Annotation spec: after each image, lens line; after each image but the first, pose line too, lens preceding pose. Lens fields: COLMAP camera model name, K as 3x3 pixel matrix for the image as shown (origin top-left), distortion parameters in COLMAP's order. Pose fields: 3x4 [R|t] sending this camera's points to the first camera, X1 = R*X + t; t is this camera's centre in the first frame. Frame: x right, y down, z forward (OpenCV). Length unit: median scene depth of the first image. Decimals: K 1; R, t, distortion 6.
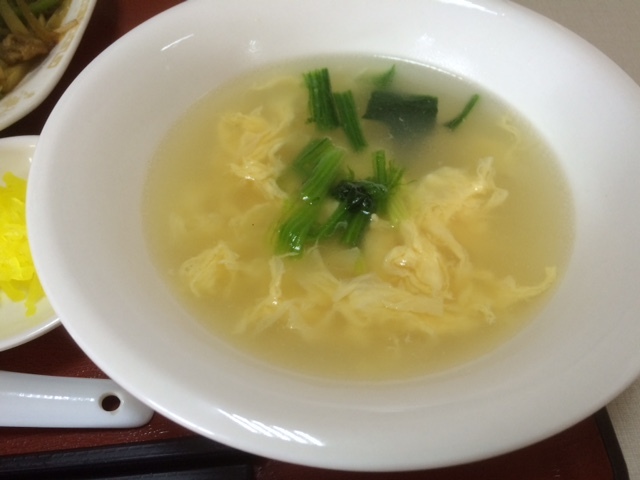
lens RADIAL K [[545.8, 0, 323.4], [0, 545.8, 243.3], [0, 0, 1]] dist [0.036895, -0.074904]
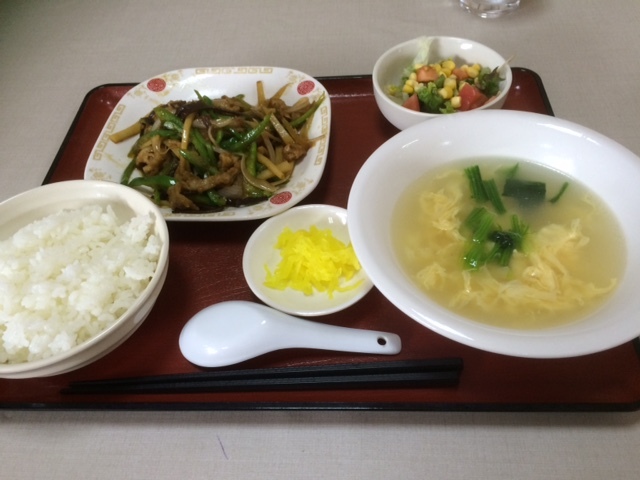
lens RADIAL K [[545.8, 0, 321.7], [0, 545.8, 243.3], [0, 0, 1]] dist [0.036895, -0.074904]
pose [[0.993582, 0.013343, -0.112323, -0.351182], [-0.020714, 0.997689, -0.064711, 0.060265], [0.111200, 0.066623, 0.991562, -0.930038]]
